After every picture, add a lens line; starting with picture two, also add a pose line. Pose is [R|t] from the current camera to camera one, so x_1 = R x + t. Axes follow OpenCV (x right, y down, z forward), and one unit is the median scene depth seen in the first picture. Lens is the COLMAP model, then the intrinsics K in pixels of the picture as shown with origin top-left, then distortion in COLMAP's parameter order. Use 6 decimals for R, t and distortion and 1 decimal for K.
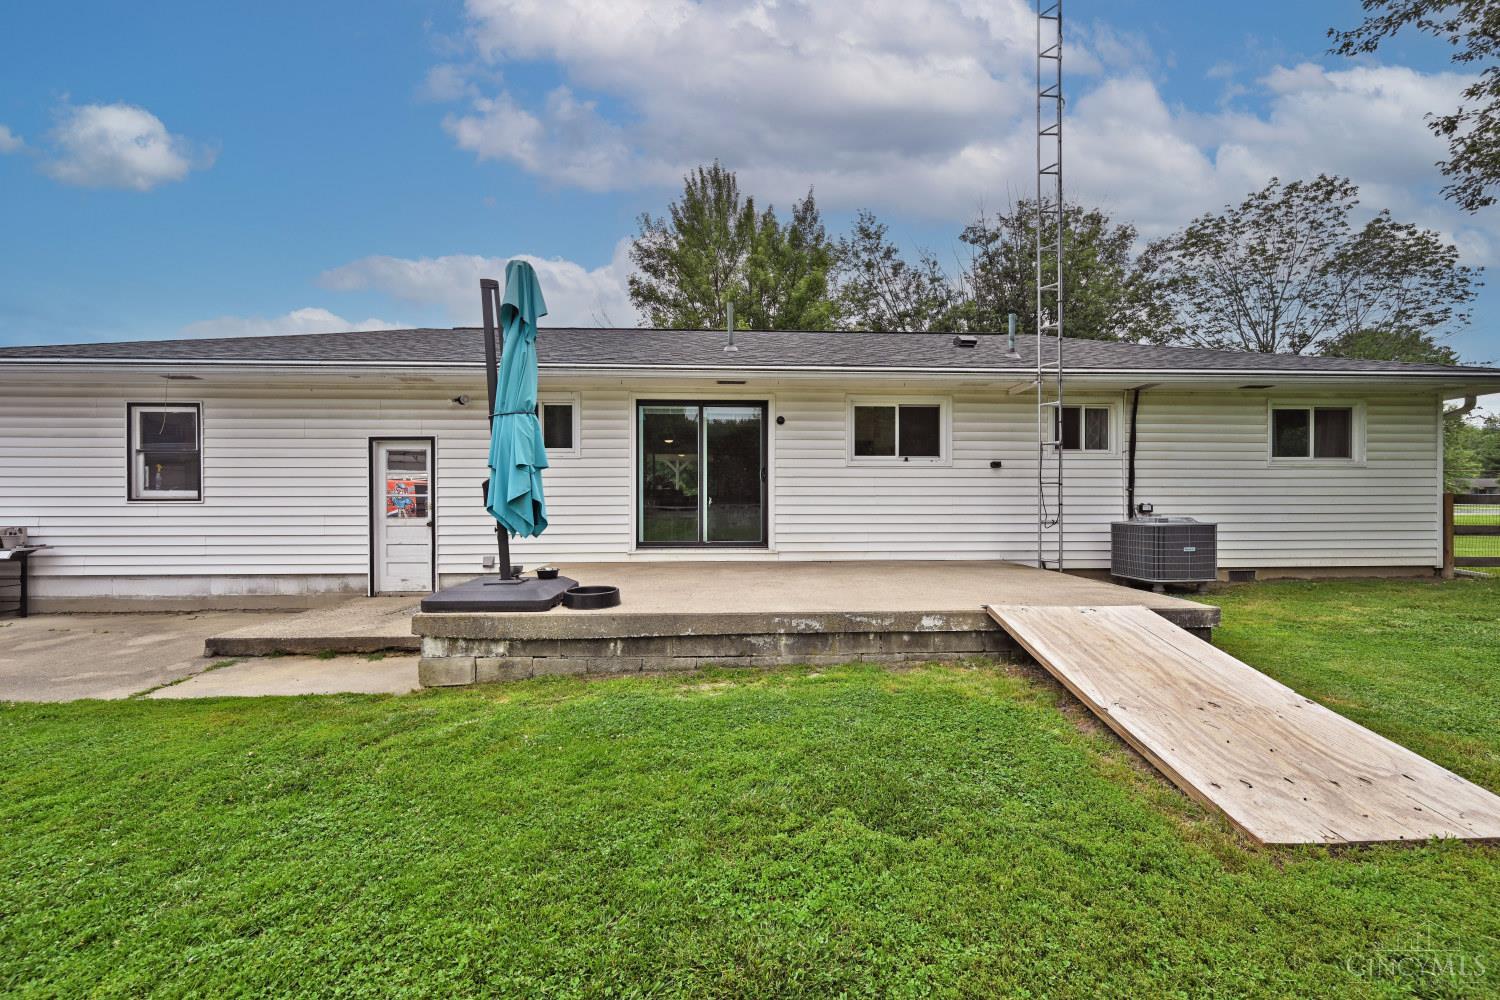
lens RADIAL K [[619.1, 0, 751.3], [0, 619.1, 510.7], [0, 0, 1]] dist [0.001409, -0.000819]
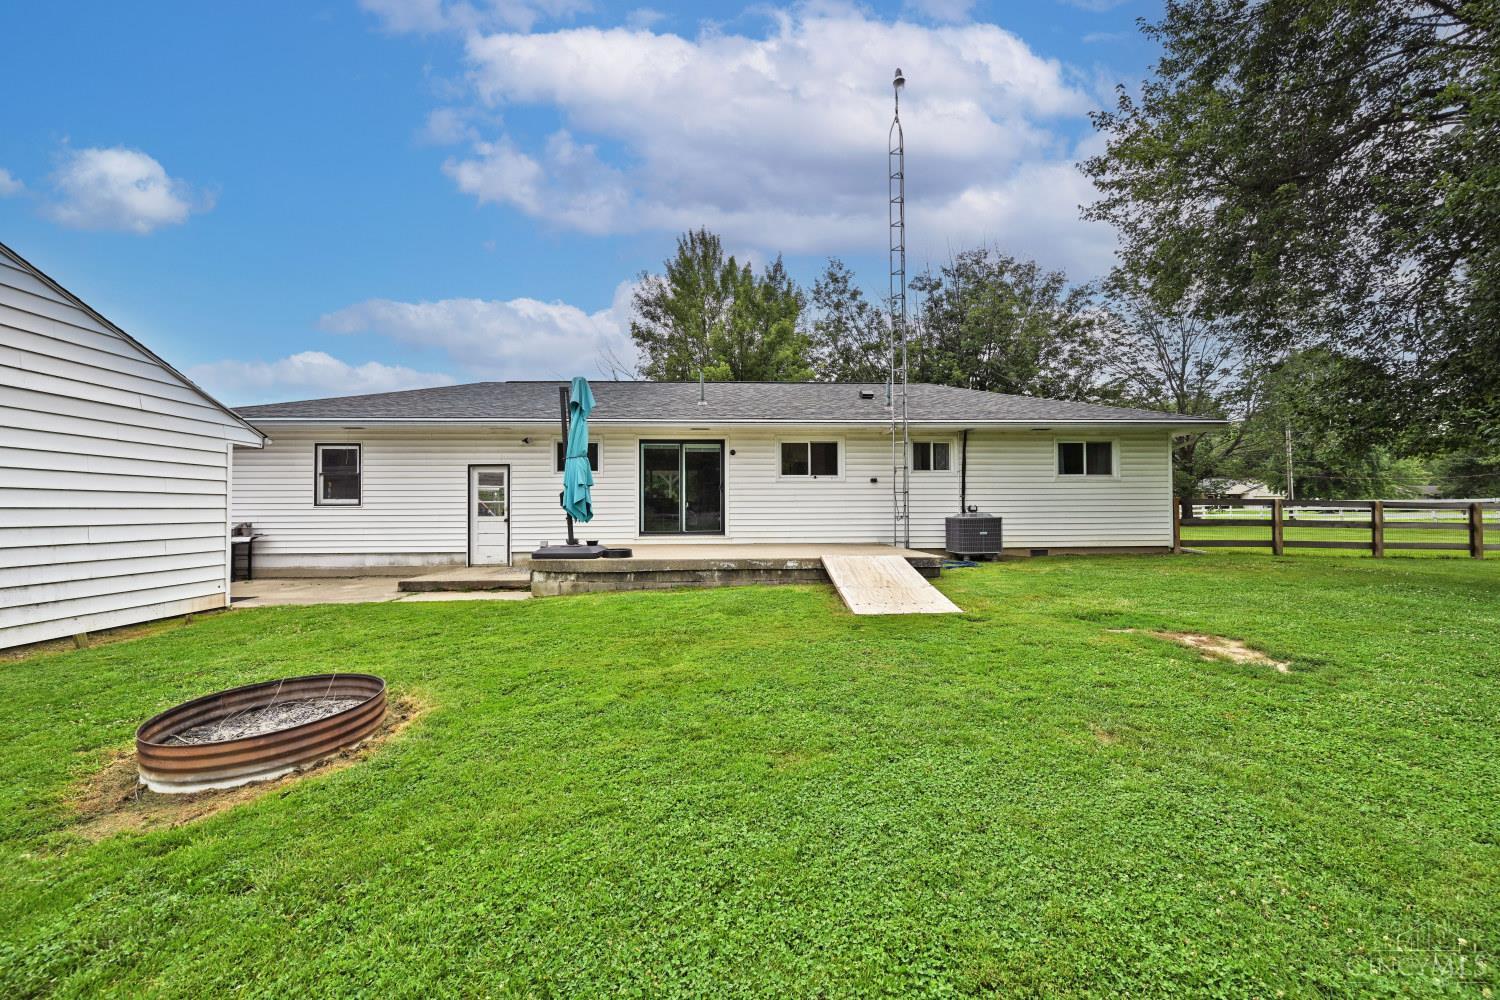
lens RADIAL K [[619.1, 0, 753.7], [0, 619.1, 507.6], [0, 0, 1]] dist [0.001409, -0.000819]
pose [[0.999978, -0.003646, 0.005539, 0.089462], [0.003755, 0.999794, -0.019959, 0.022693], [-0.005465, 0.019979, 0.999785, -0.537679]]
